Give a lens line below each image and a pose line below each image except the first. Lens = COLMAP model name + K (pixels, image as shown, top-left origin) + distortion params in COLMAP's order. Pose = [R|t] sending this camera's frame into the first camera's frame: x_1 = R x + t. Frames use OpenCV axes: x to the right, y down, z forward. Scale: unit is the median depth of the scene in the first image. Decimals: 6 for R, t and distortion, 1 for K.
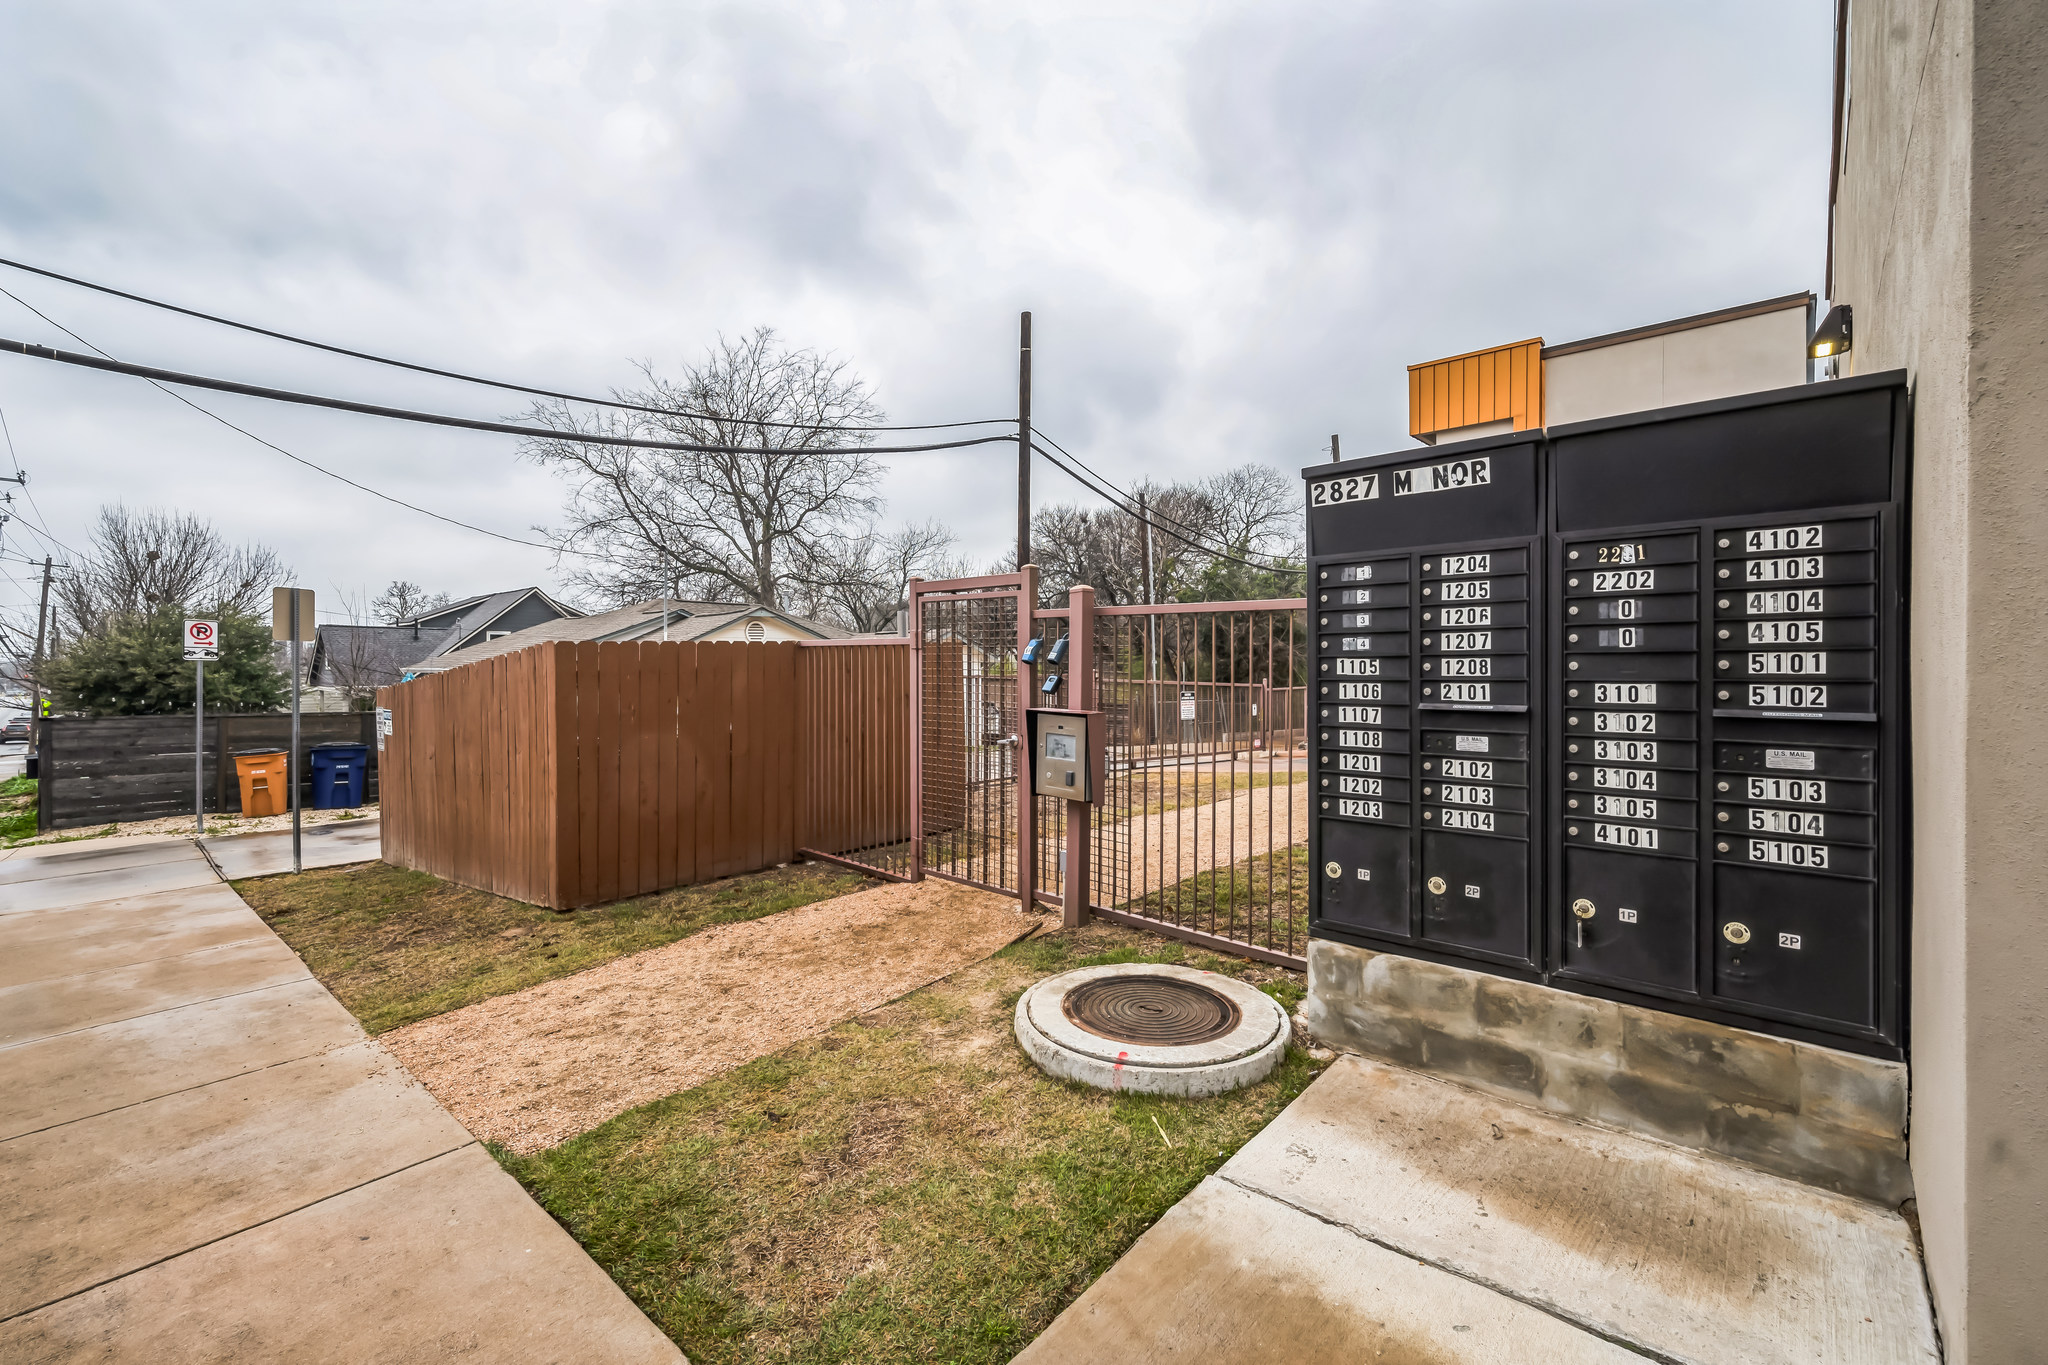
lens RADIAL K [[856.0, 0, 1019.3], [0, 856.0, 666.8], [0, 0, 1]] dist [-0.001125, -0.000085]
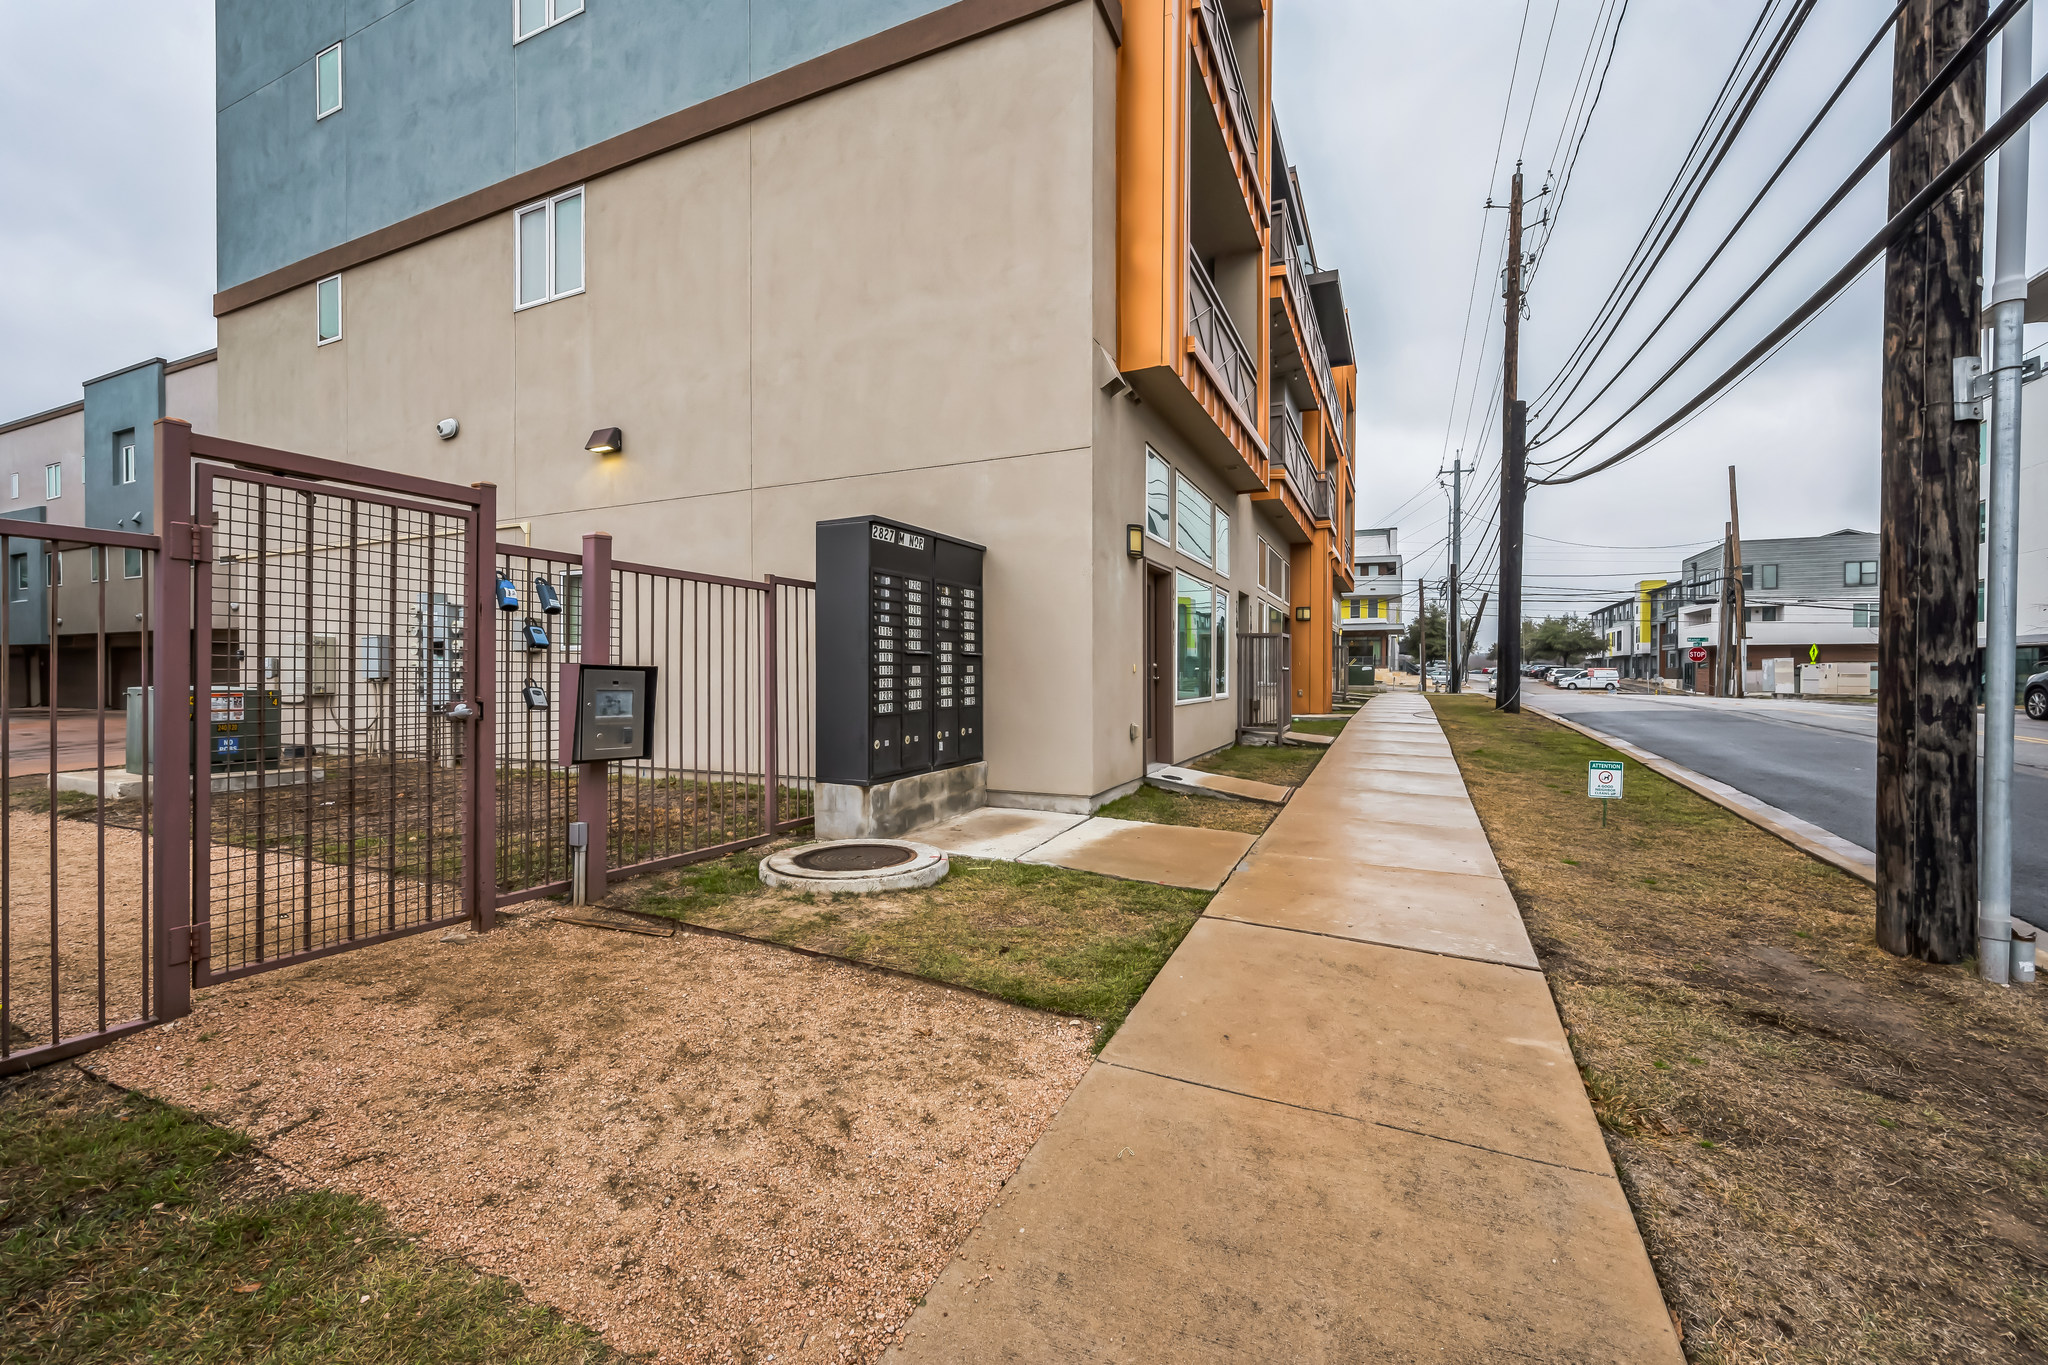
lens RADIAL K [[814.4, 0, 1027.5], [0, 814.4, 670.7], [0, 0, 1]] dist [-0.001714, 0.000057]
pose [[-0.293067, 0.000945, 0.956091, -1.387841], [0.002364, 0.999997, -0.000264, 0.087592], [-0.956089, 0.002183, -0.293068, 1.234947]]
